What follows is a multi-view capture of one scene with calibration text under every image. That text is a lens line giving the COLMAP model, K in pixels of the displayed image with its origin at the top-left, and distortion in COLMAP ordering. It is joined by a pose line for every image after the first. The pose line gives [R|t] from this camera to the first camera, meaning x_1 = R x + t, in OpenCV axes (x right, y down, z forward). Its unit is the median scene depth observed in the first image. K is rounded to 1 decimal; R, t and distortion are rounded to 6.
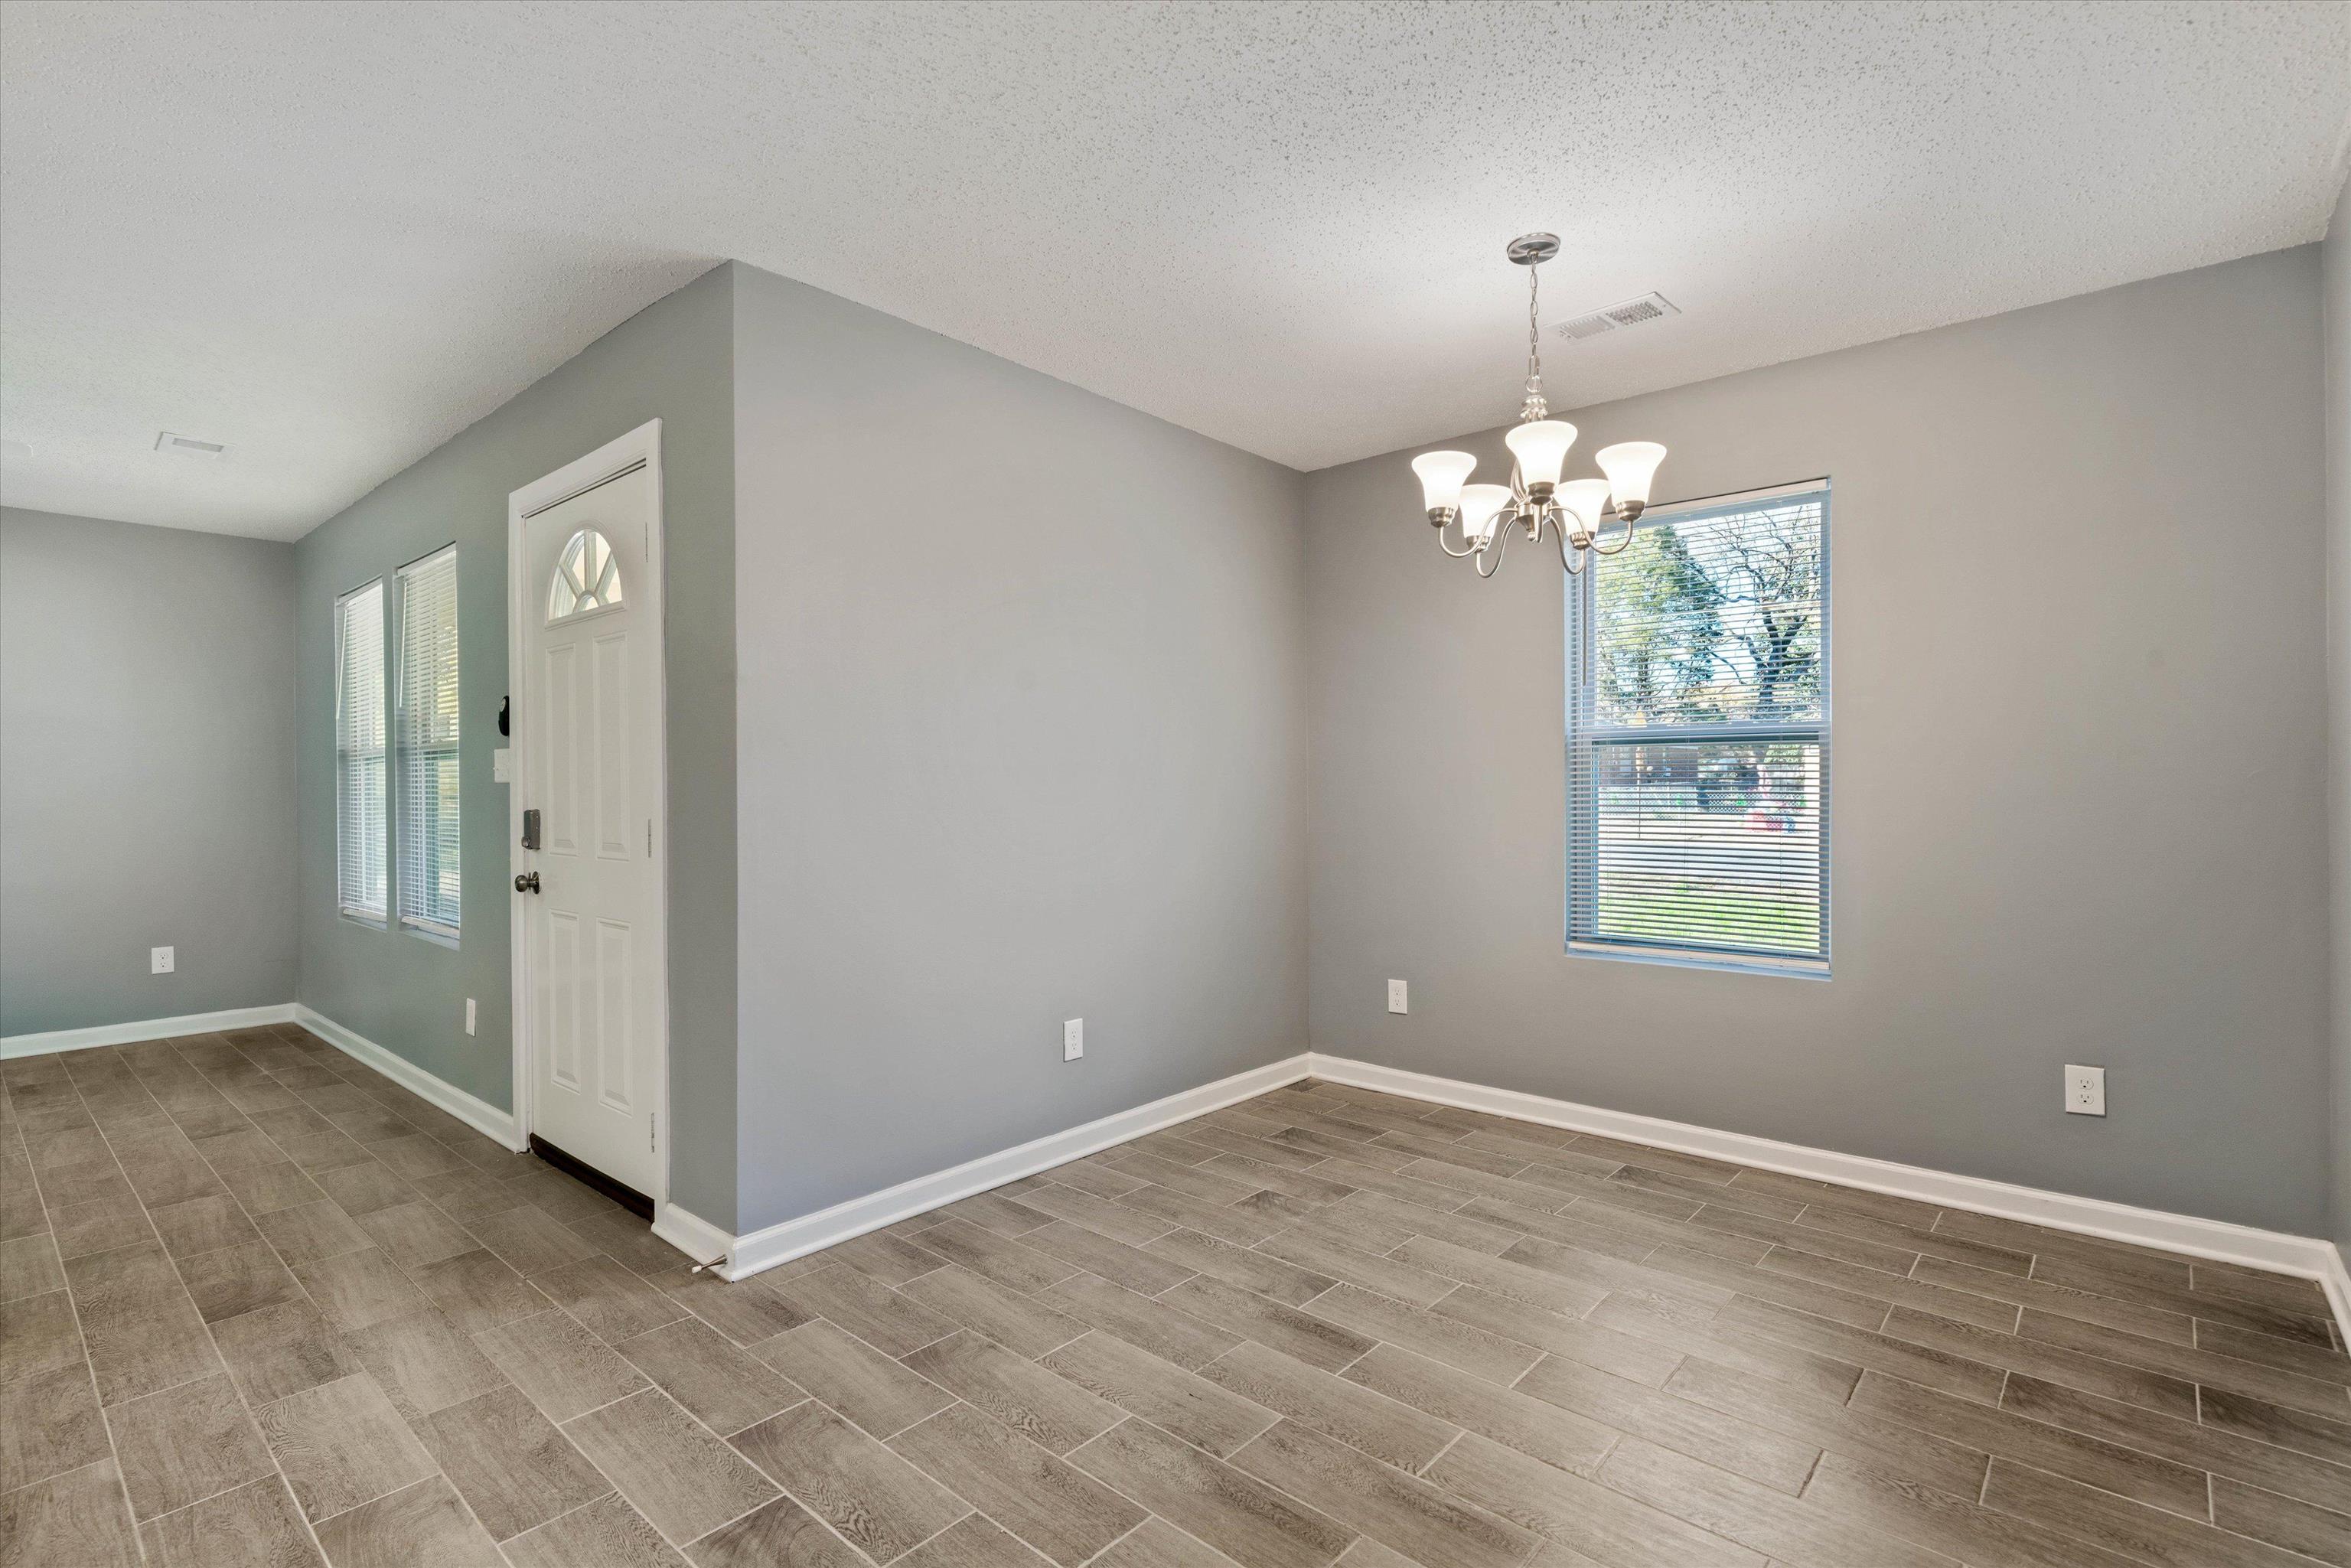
lens RADIAL K [[1107.0, 0, 1179.4], [0, 1107.0, 792.2], [0, 0, 1]] dist [0.001275, 0.000960]
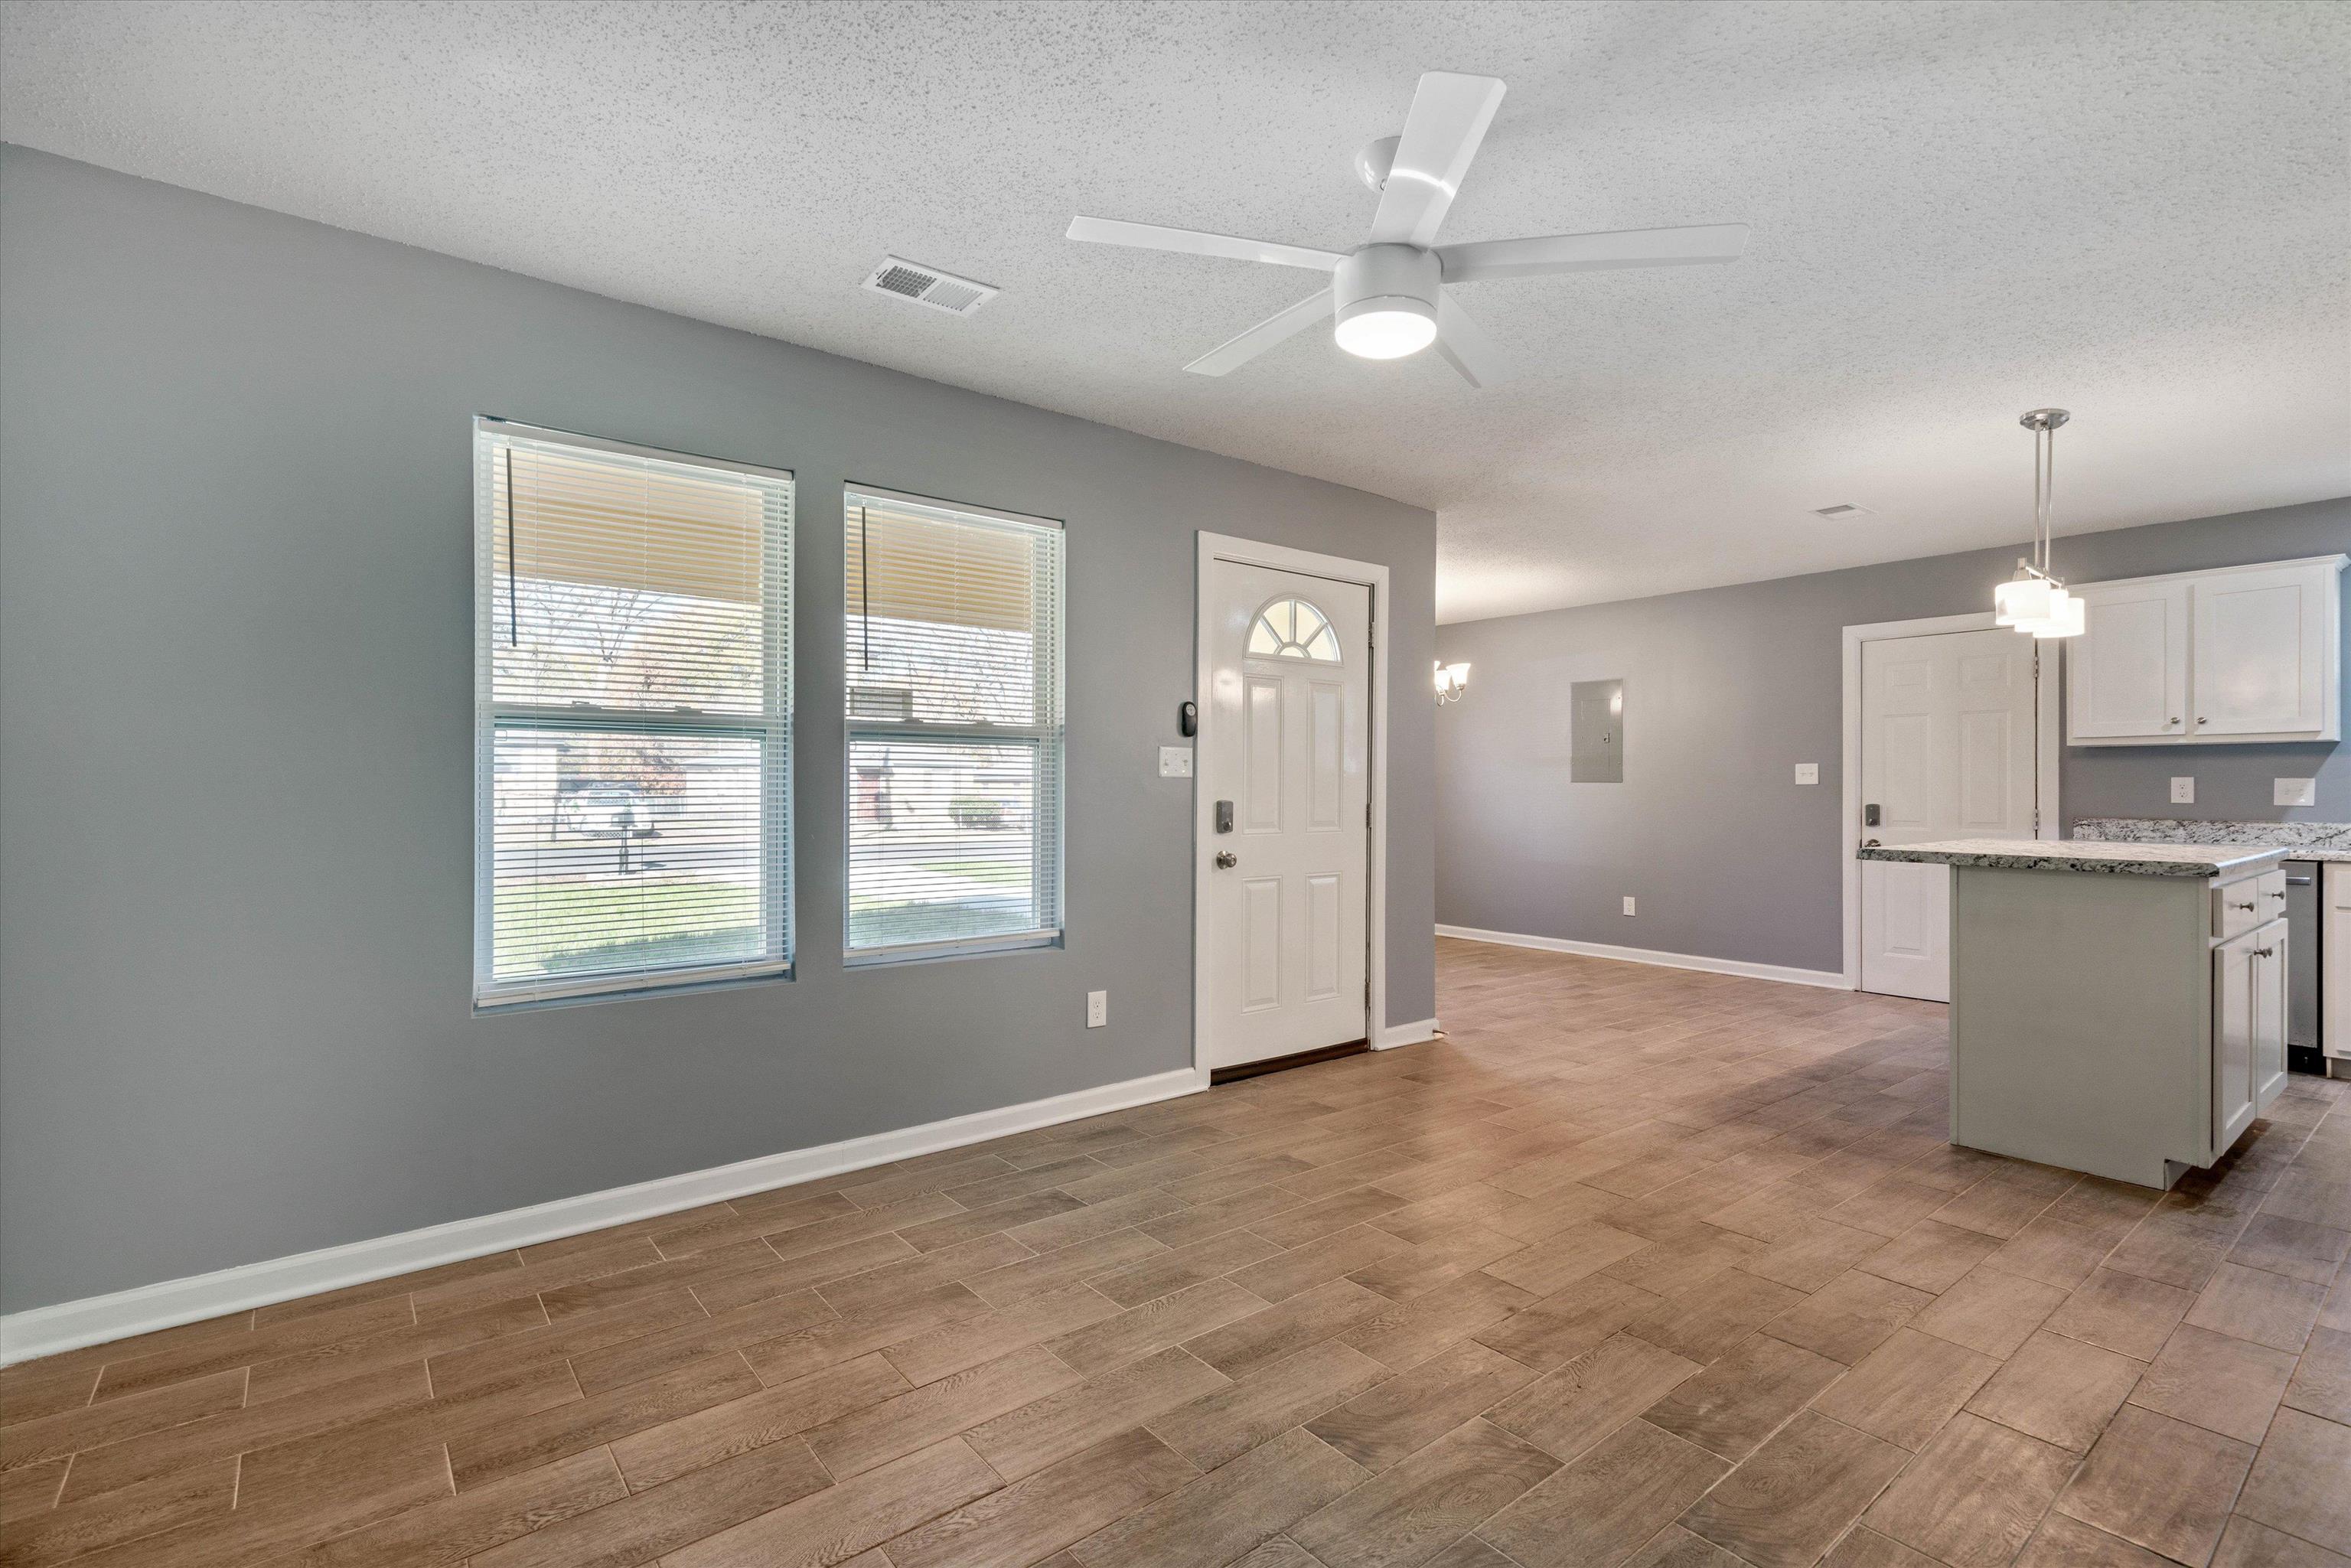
lens RADIAL K [[1086.1, 0, 1175.5], [0, 1086.1, 784.0], [0, 0, 1]] dist [0.000699, 0.001135]
pose [[0.176374, 0.008460, 0.984287, -1.973167], [-0.000777, 0.999964, -0.008455, 0.008914], [-0.984323, 0.000727, 0.176374, 0.933438]]
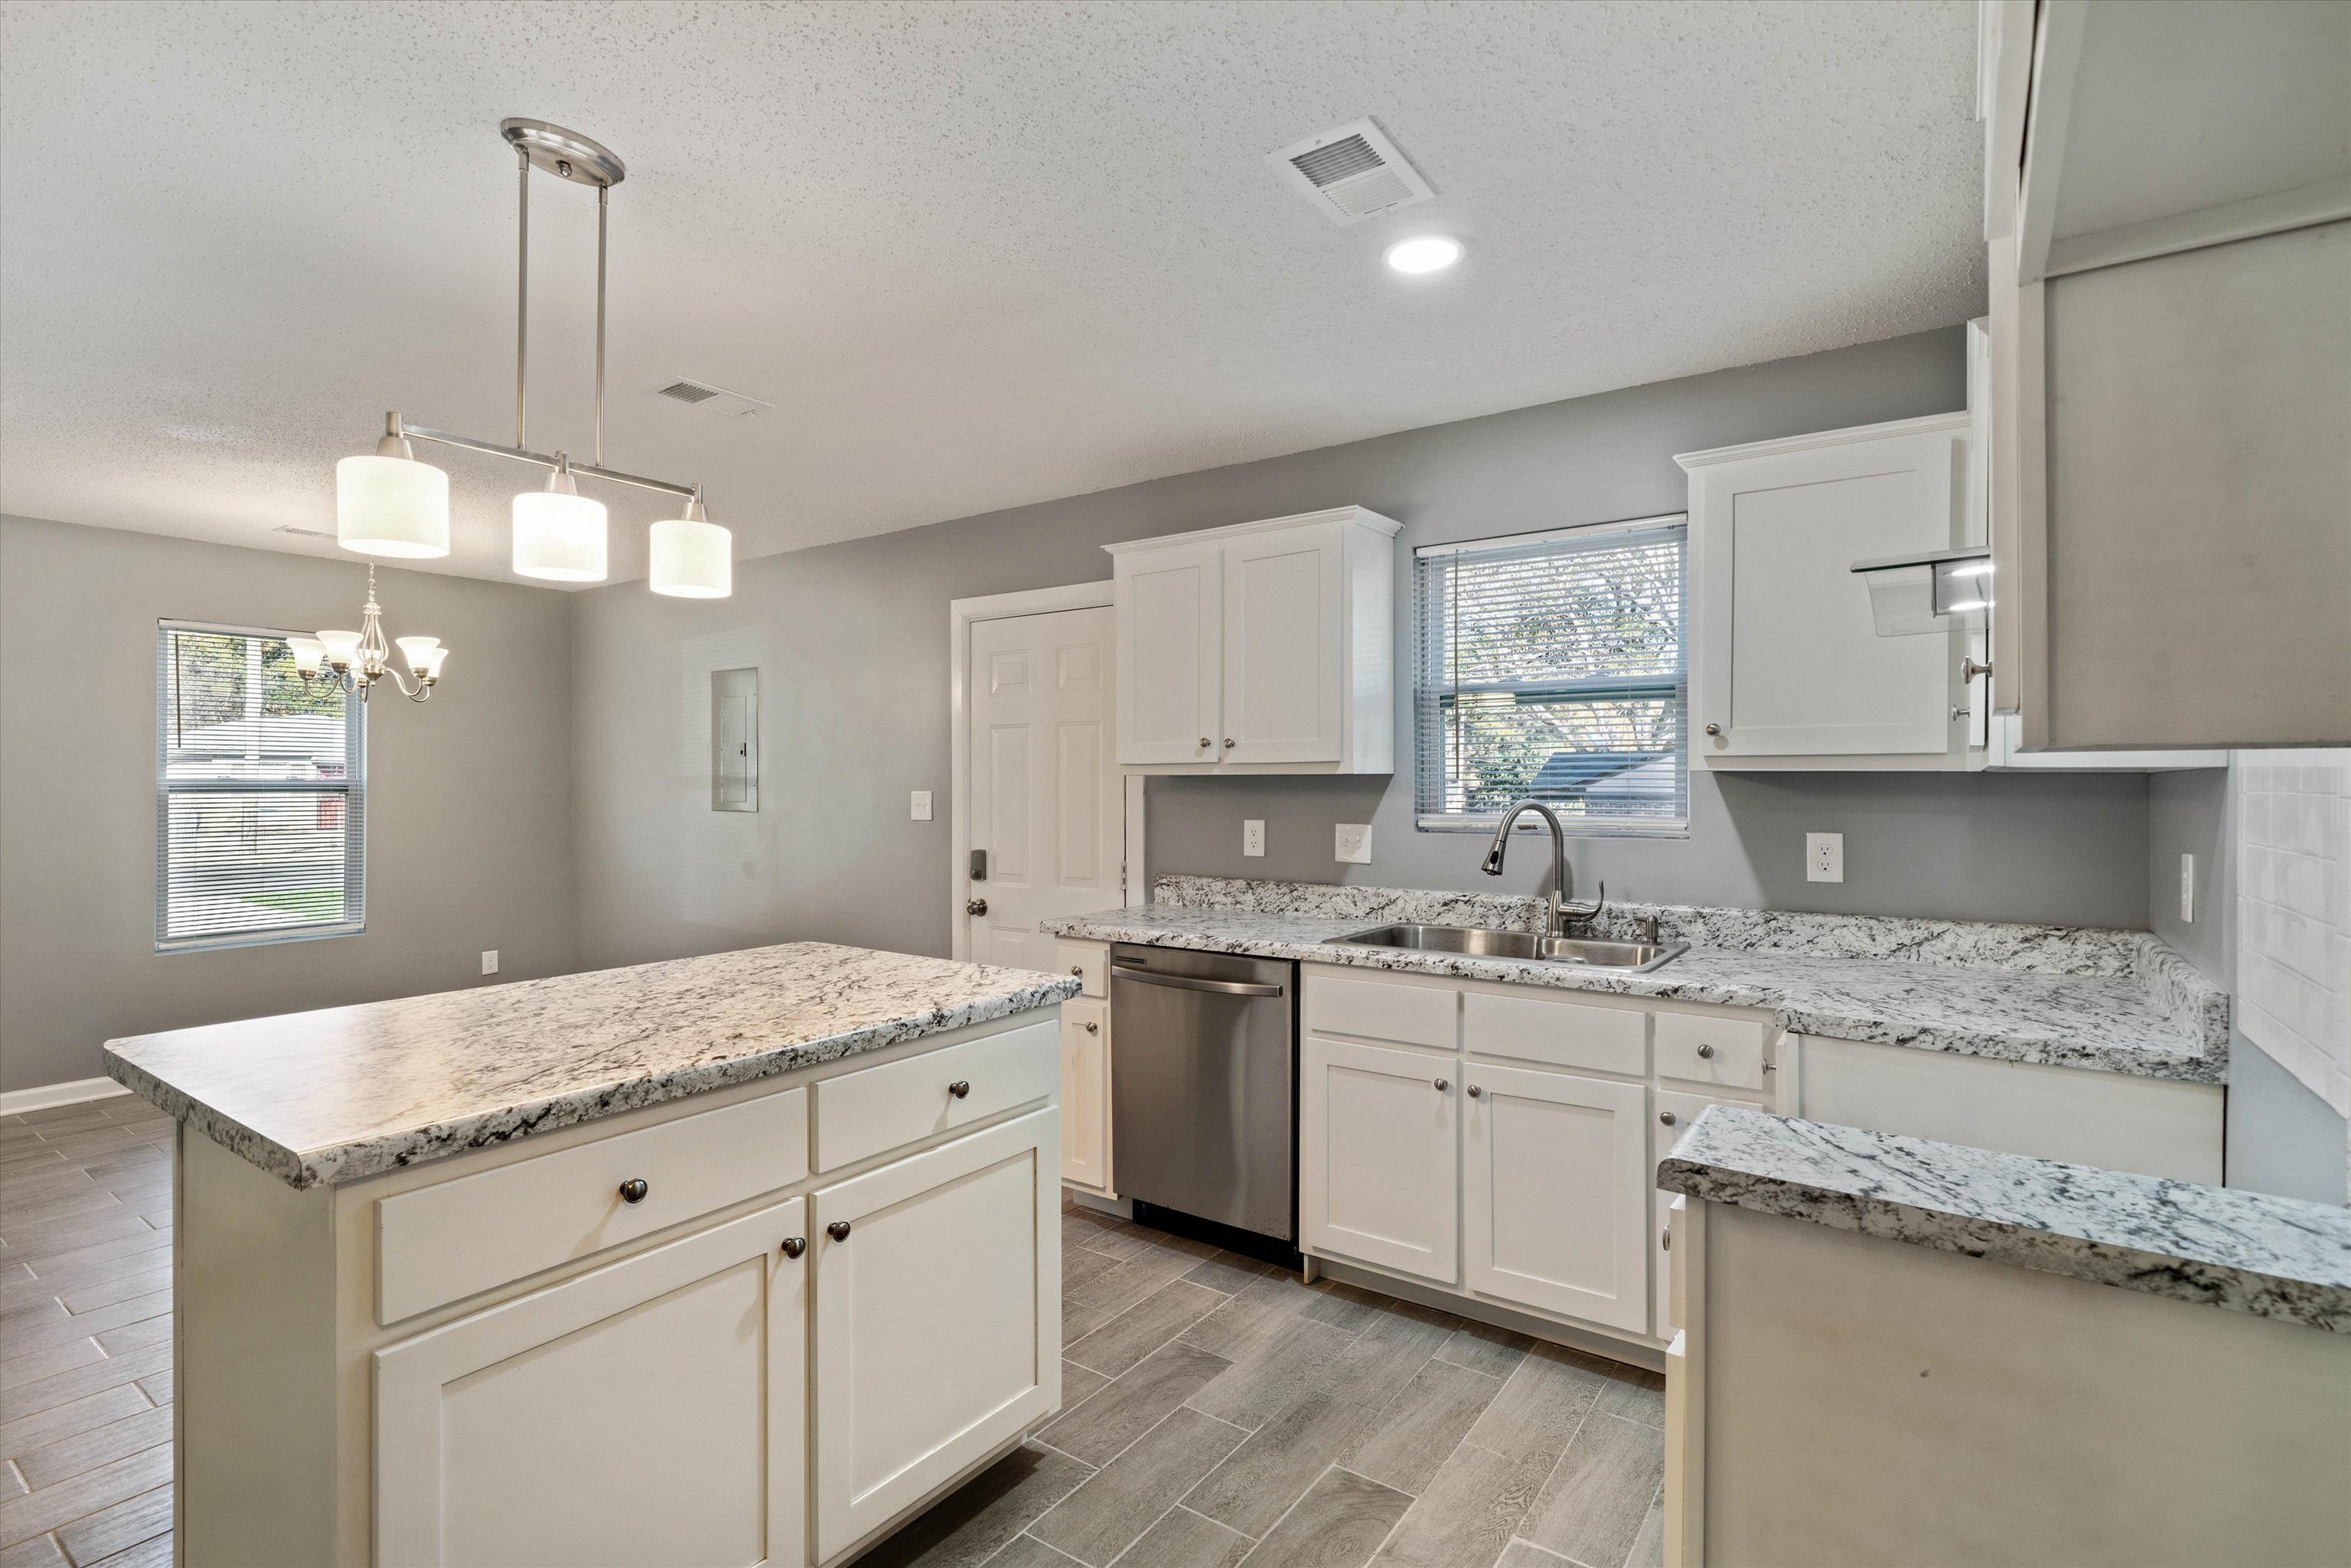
lens RADIAL K [[1112.4, 0, 1176.3], [0, 1112.4, 776.0], [0, 0, 1]] dist [-0.001361, -0.000206]
pose [[-0.106225, 0.007652, 0.994313, -1.278505], [0.005552, 0.999959, -0.007103, -0.055526], [-0.994327, 0.004765, -0.106263, -0.057487]]
